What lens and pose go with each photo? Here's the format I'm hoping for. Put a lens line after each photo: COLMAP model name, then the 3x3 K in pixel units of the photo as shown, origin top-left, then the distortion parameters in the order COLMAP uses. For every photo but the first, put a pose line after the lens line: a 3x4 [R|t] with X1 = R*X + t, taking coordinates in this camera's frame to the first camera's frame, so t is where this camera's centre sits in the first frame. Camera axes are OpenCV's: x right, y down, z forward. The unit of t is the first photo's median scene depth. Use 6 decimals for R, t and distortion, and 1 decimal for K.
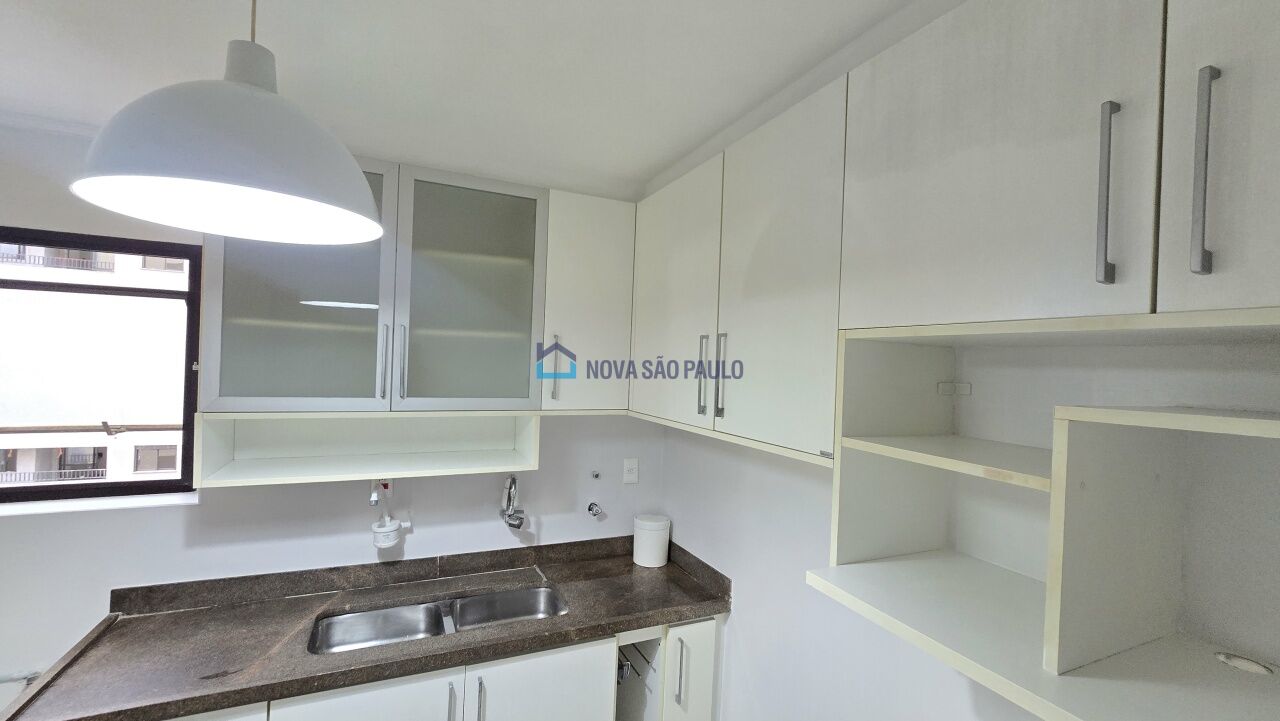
lens RADIAL K [[527.8, 0, 635.4], [0, 527.8, 364.2], [0, 0, 1]] dist [-0.000664, -0.001096]
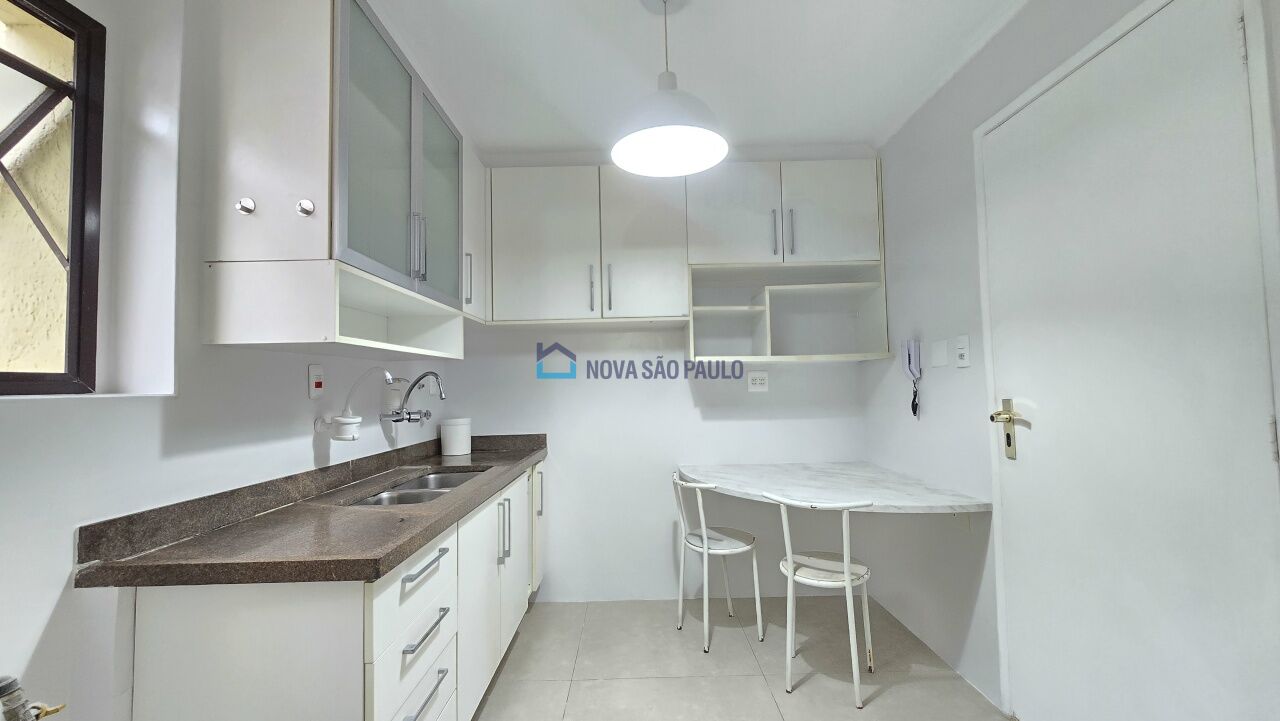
lens RADIAL K [[527.8, 0, 635.4], [0, 527.8, 364.2], [0, 0, 1]] dist [-0.000664, -0.001096]
pose [[0.413253, -0.010042, 0.910561, -1.149785], [0.042368, 0.999068, -0.008211, 0.240187], [-0.909630, 0.041972, 0.413294, 0.124933]]
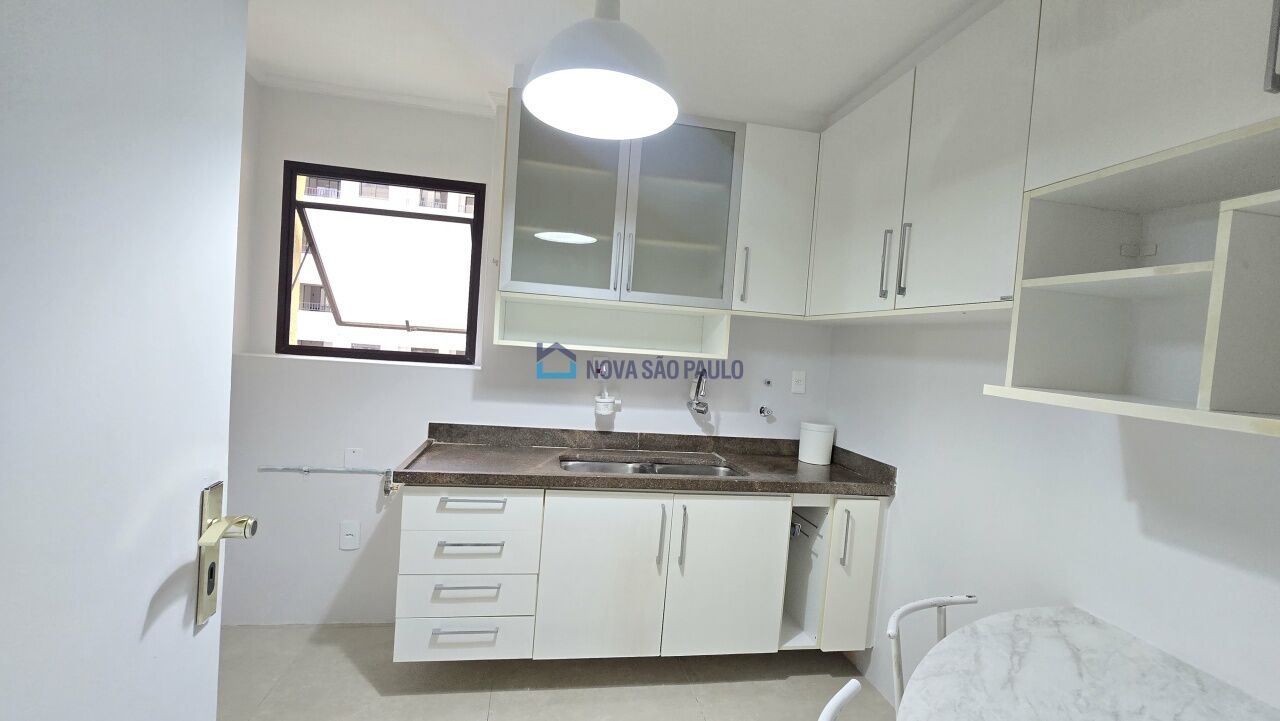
lens RADIAL K [[527.8, 0, 635.4], [0, 527.8, 364.2], [0, 0, 1]] dist [-0.000664, -0.001096]
pose [[0.968520, 0.040438, -0.245631, -0.092338], [-0.034241, 0.998980, 0.029452, 0.185127], [0.246571, -0.020115, 0.968916, -0.223130]]
